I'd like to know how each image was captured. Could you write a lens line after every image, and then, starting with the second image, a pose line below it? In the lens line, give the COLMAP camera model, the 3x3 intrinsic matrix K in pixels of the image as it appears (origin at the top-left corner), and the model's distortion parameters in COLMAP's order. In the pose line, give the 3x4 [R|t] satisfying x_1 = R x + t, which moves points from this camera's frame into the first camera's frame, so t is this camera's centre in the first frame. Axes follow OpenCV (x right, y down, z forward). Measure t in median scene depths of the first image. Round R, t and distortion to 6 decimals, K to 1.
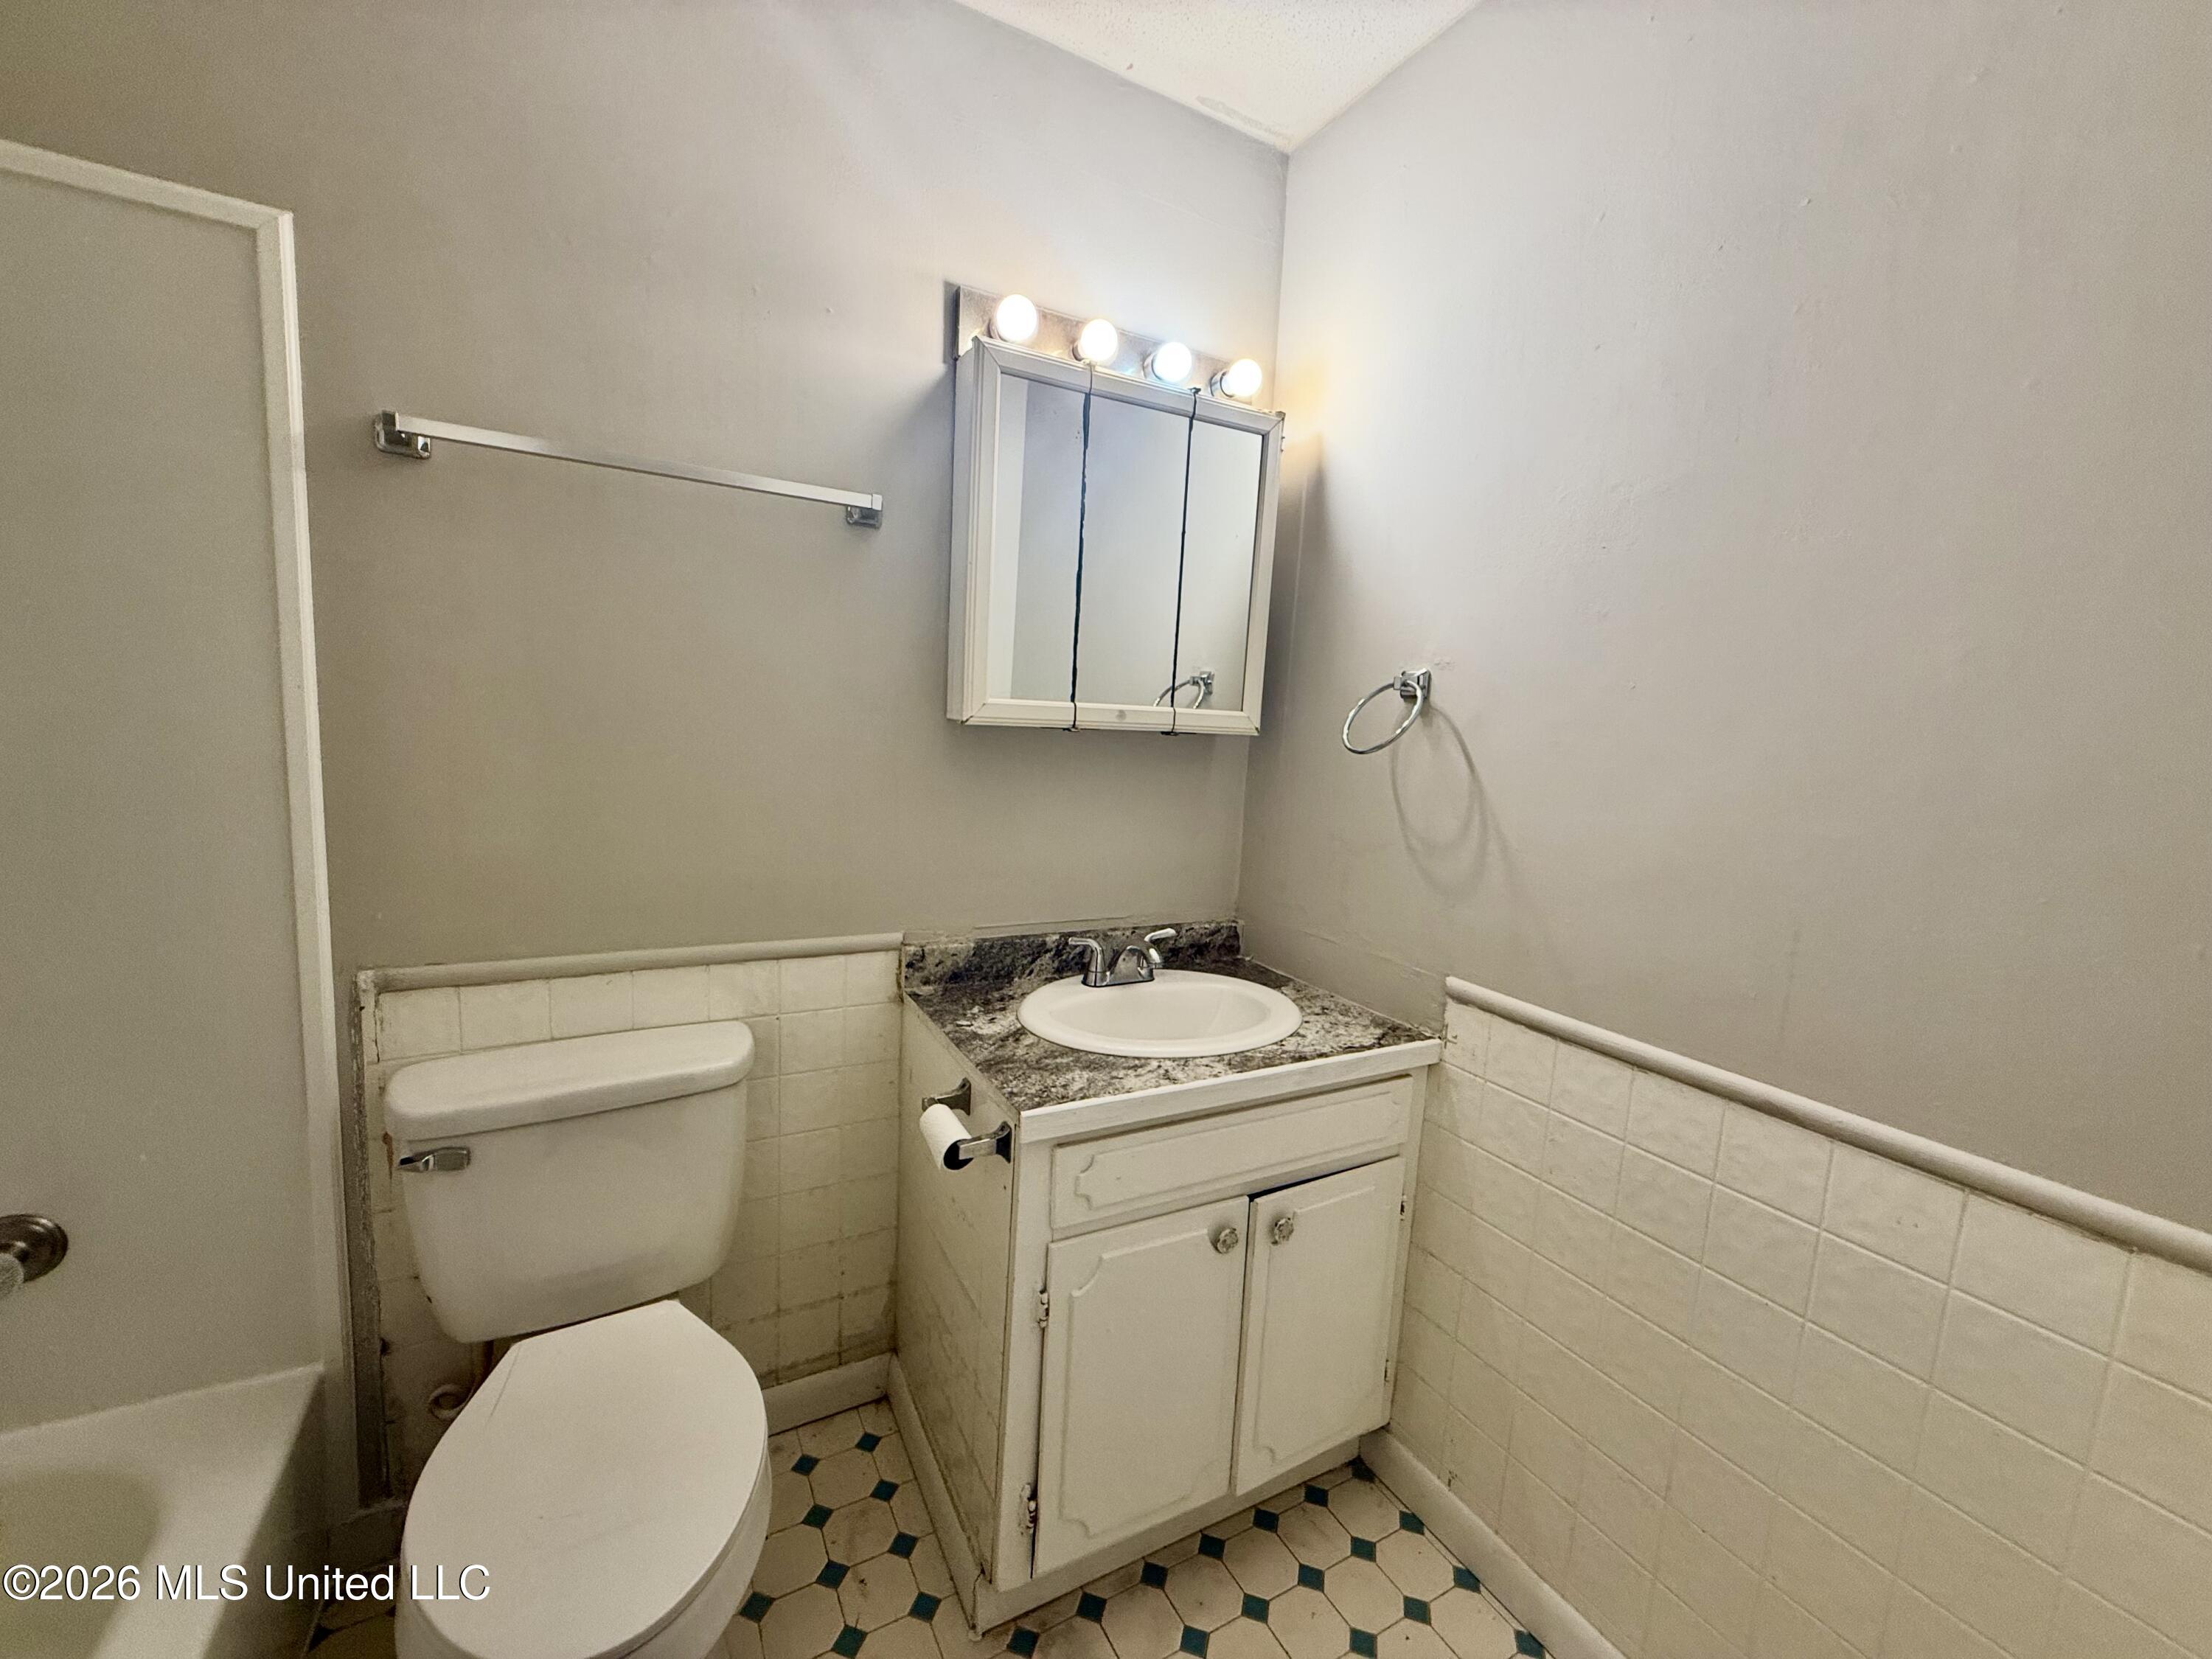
lens RADIAL K [[882.6, 0, 1101.1], [0, 882.6, 833.2], [0, 0, 1]] dist [0.000902, 0.000008]
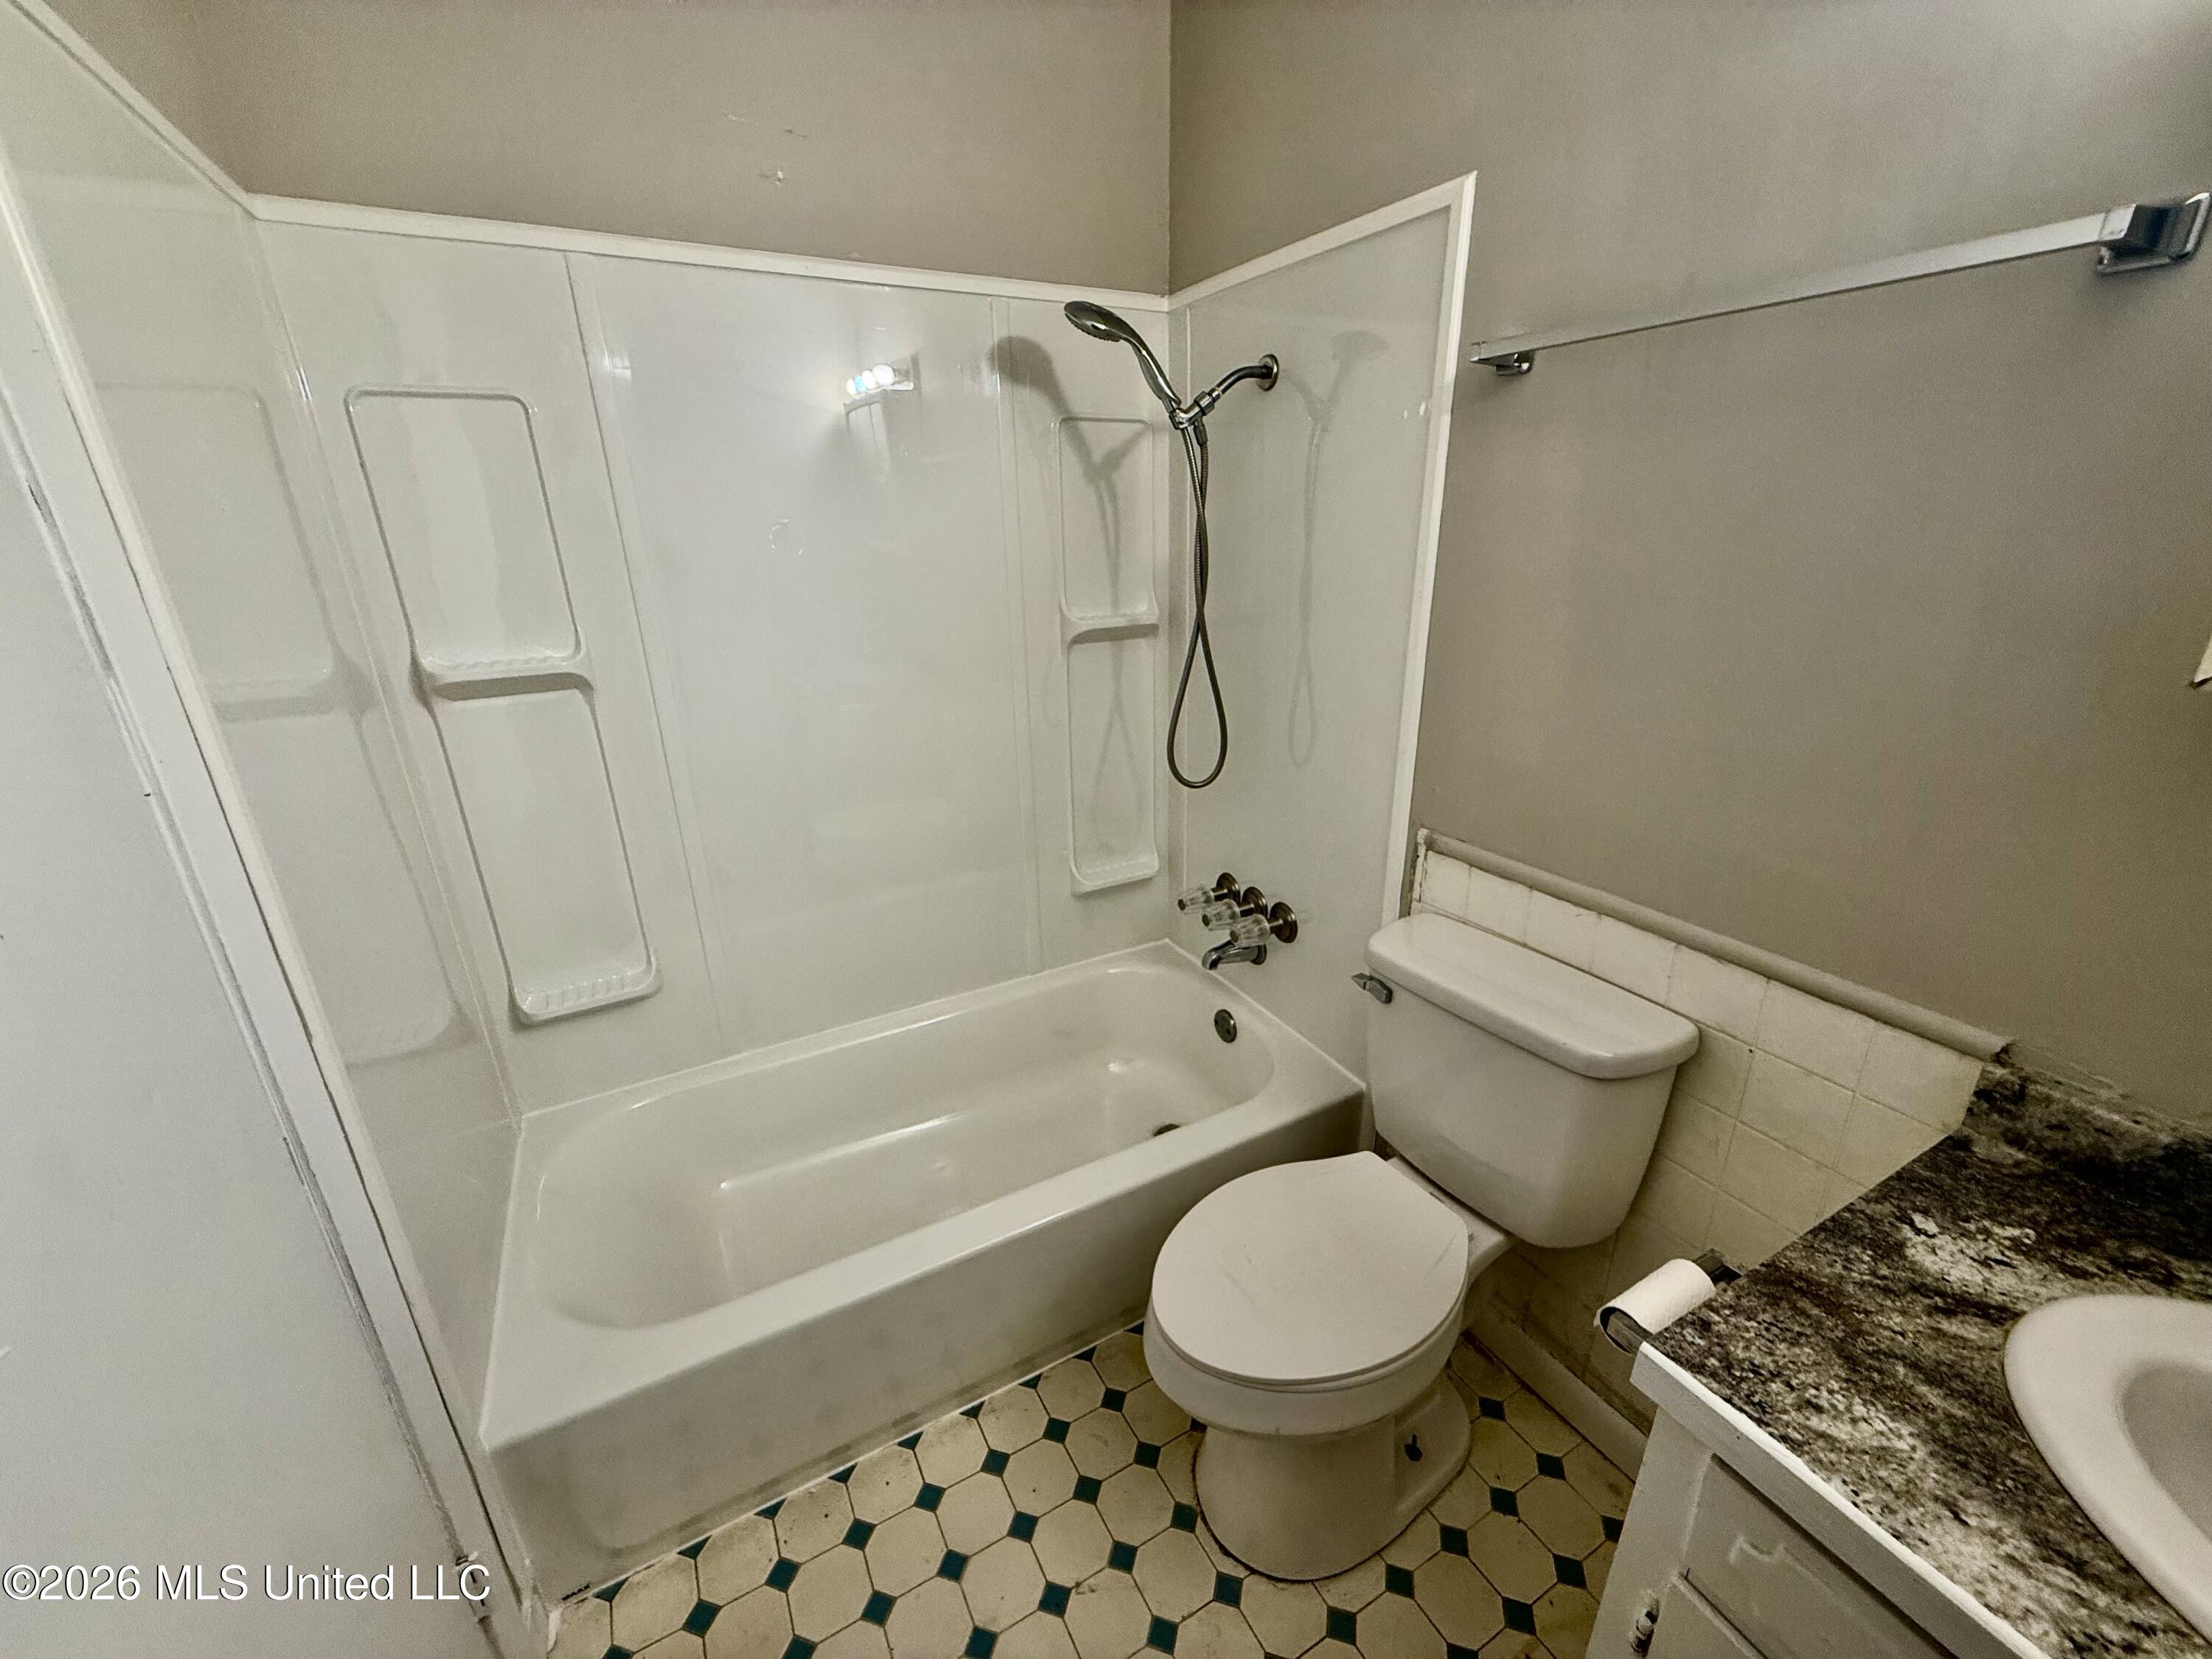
lens RADIAL K [[882.6, 0, 1102.0], [0, 882.6, 828.3], [0, 0, 1]] dist [0.000902, 0.000008]
pose [[0.002019, 0.279499, -0.960144, 0.341687], [-0.114593, 0.953885, 0.277437, -0.130926], [0.993411, 0.109465, 0.033954, 0.482629]]
